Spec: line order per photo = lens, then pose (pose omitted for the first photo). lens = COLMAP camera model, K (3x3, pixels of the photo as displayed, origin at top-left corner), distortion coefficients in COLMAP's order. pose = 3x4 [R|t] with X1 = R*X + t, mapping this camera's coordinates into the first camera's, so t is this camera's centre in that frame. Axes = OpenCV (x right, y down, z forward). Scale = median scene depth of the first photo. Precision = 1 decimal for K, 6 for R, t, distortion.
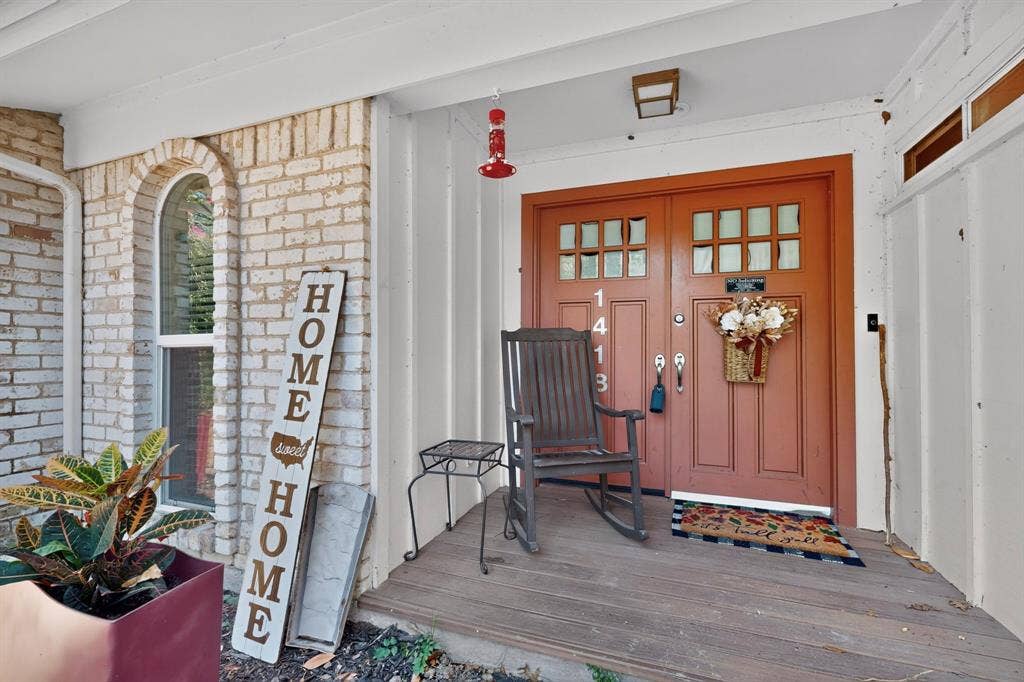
lens RADIAL K [[453.3, 0, 521.1], [0, 453.3, 344.0], [0, 0, 1]] dist [0.000053, -0.000013]
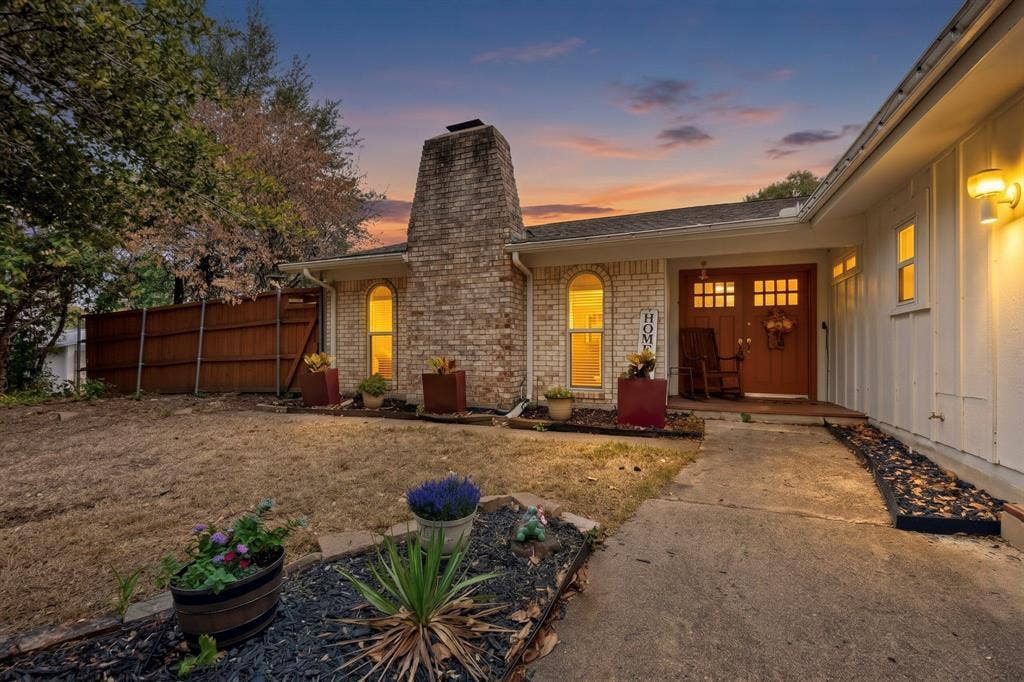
lens RADIAL K [[453.3, 0, 521.1], [0, 453.3, 344.0], [0, 0, 1]] dist [0.000053, -0.000013]
pose [[0.999804, 0.002825, -0.019572, -0.898461], [-0.002763, 0.999991, 0.003205, 0.054962], [0.019581, -0.003150, 0.999803, -1.596036]]
